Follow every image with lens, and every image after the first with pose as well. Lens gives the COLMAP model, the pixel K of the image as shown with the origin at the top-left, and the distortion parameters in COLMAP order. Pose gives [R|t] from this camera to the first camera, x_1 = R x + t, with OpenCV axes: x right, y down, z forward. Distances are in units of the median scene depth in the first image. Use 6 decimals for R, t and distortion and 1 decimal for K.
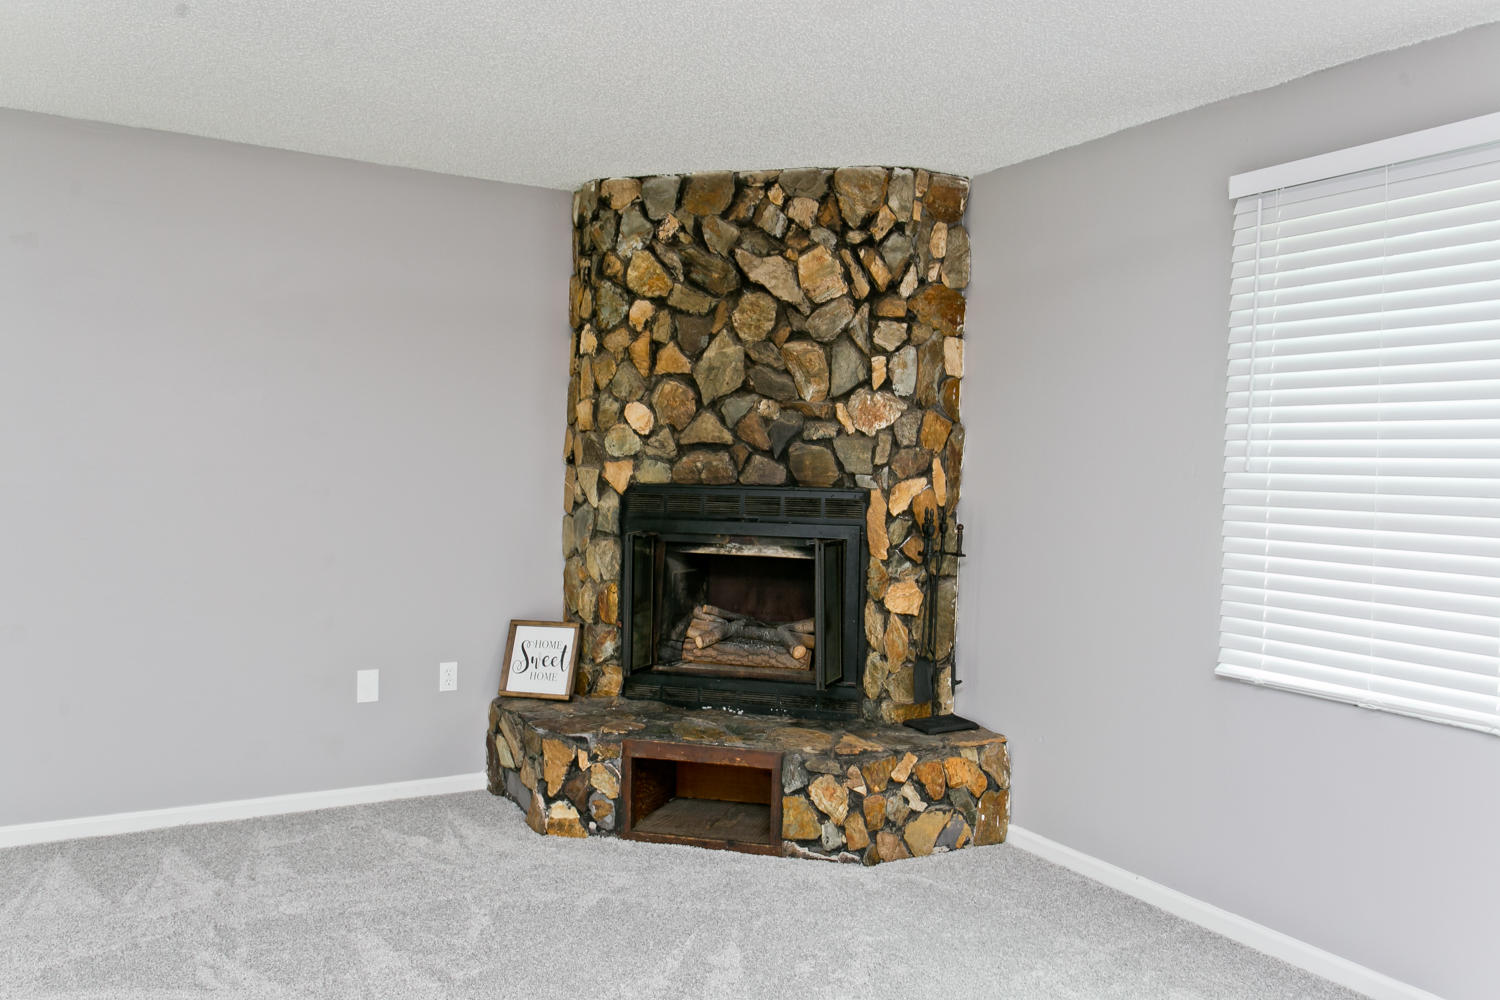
lens RADIAL K [[1136.0, 0, 722.7], [0, 1136.0, 497.7], [0, 0, 1]] dist [0.004266, 0.002048]
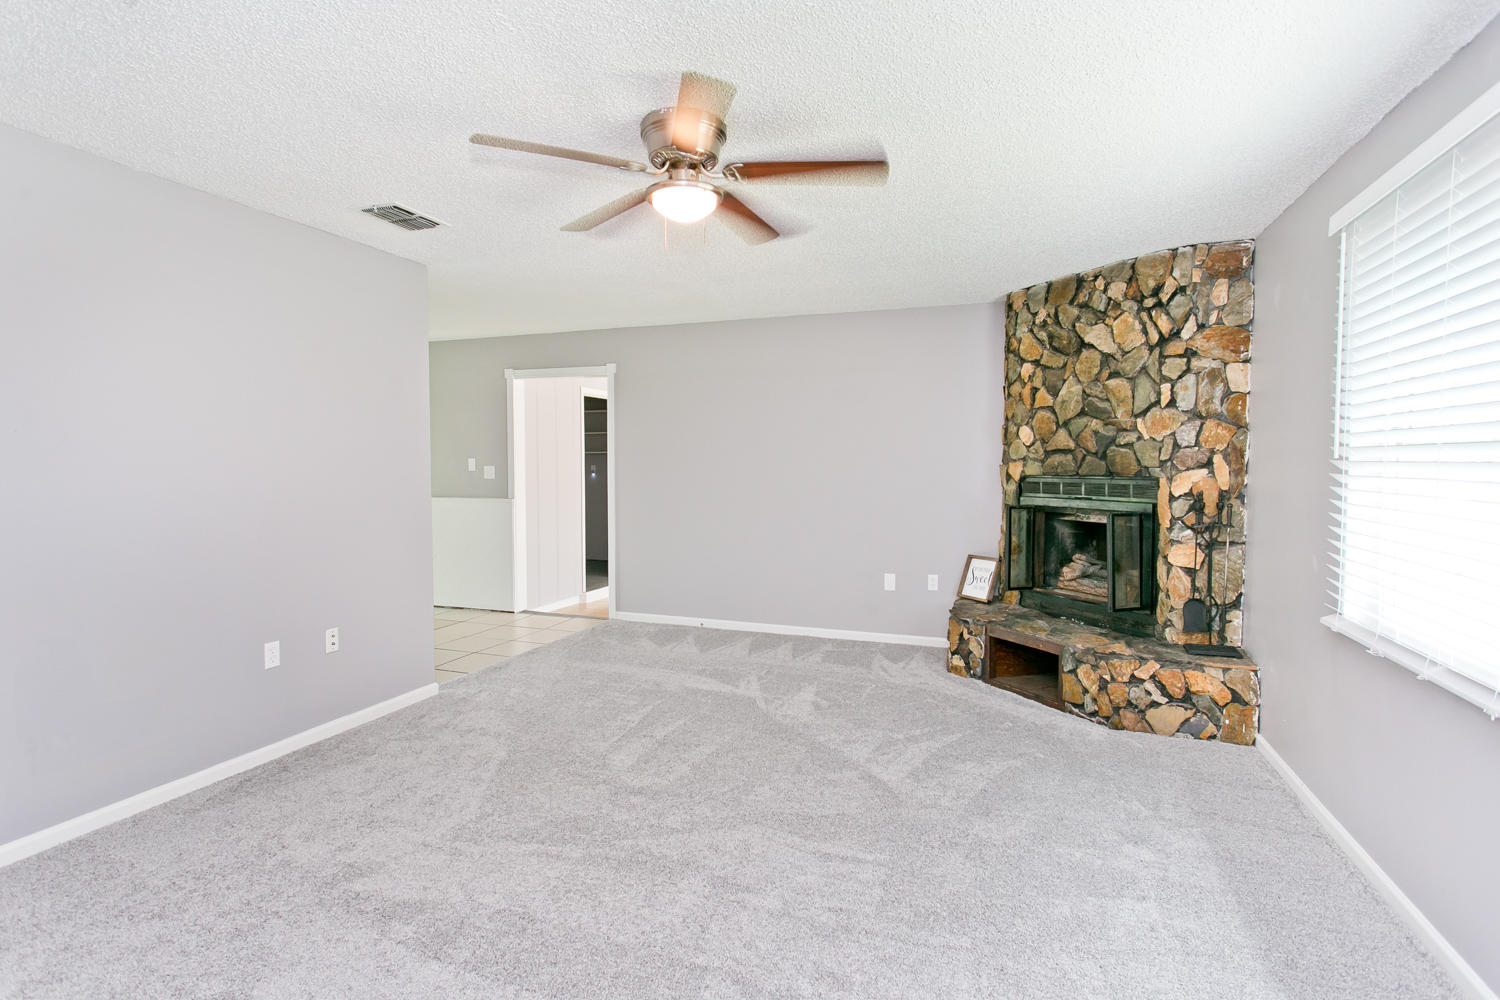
lens RADIAL K [[729.8, 0, 744.3], [0, 729.8, 497.0], [0, 0, 1]] dist [0.002366, 0.000636]
pose [[0.653352, 0.012429, -0.756952, 0.475354], [-0.006111, 0.999919, 0.011144, 0.009672], [0.757029, -0.002656, 0.653375, 0.006292]]
